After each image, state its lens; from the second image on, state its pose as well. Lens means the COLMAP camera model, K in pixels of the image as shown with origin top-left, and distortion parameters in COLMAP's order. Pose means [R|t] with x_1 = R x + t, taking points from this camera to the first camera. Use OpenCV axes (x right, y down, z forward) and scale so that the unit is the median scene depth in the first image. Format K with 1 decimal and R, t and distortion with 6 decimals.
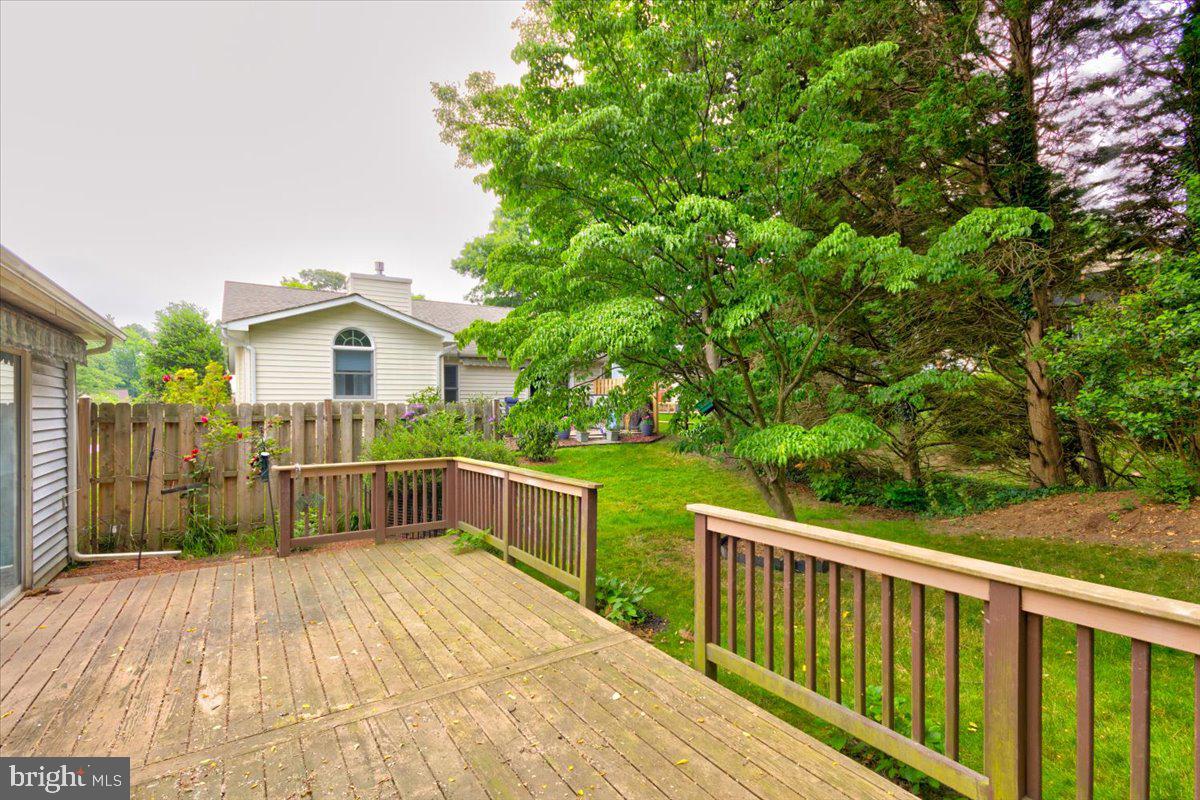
lens RADIAL K [[570.5, 0, 609.0], [0, 570.5, 414.4], [0, 0, 1]] dist [0.001512, 0.000396]
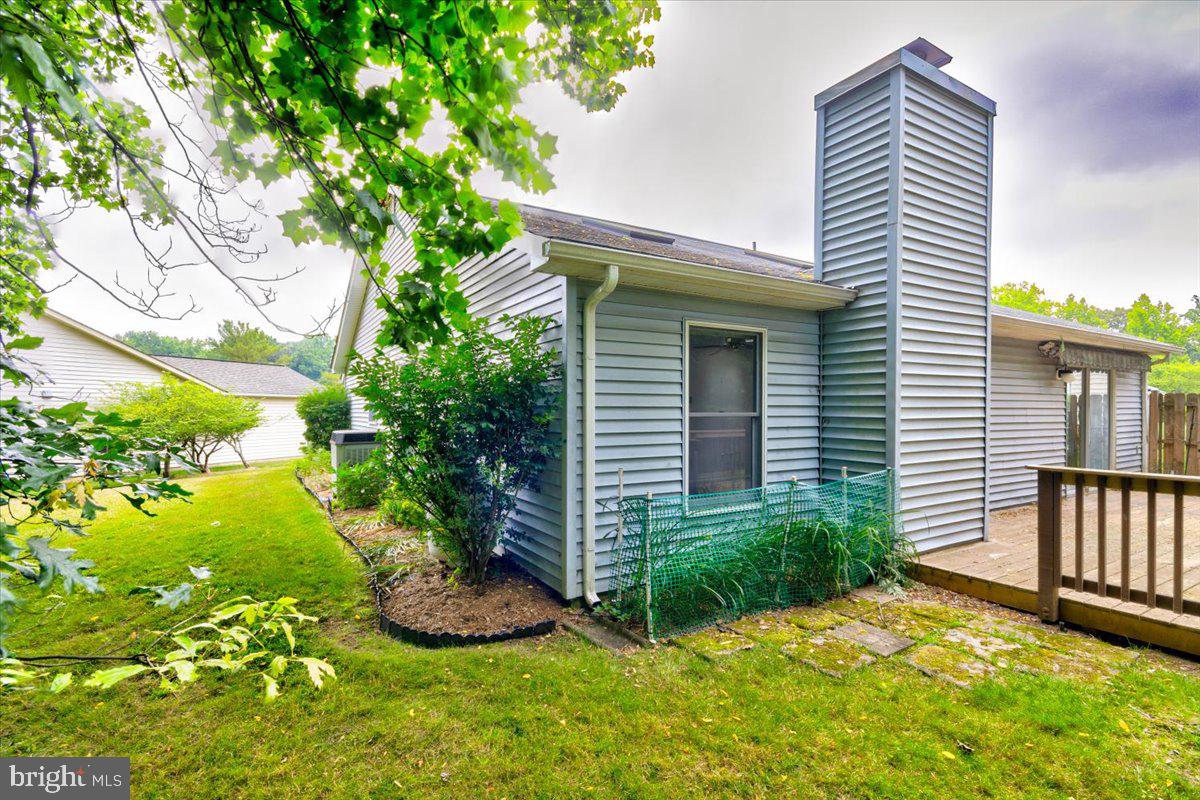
lens RADIAL K [[570.5, 0, 609.0], [0, 570.5, 414.4], [0, 0, 1]] dist [0.001512, 0.000396]
pose [[-0.020951, 0.009797, -0.999732, 0.811565], [-0.005358, 0.999937, 0.009912, 0.034887], [0.999766, 0.005564, -0.020897, -0.571973]]
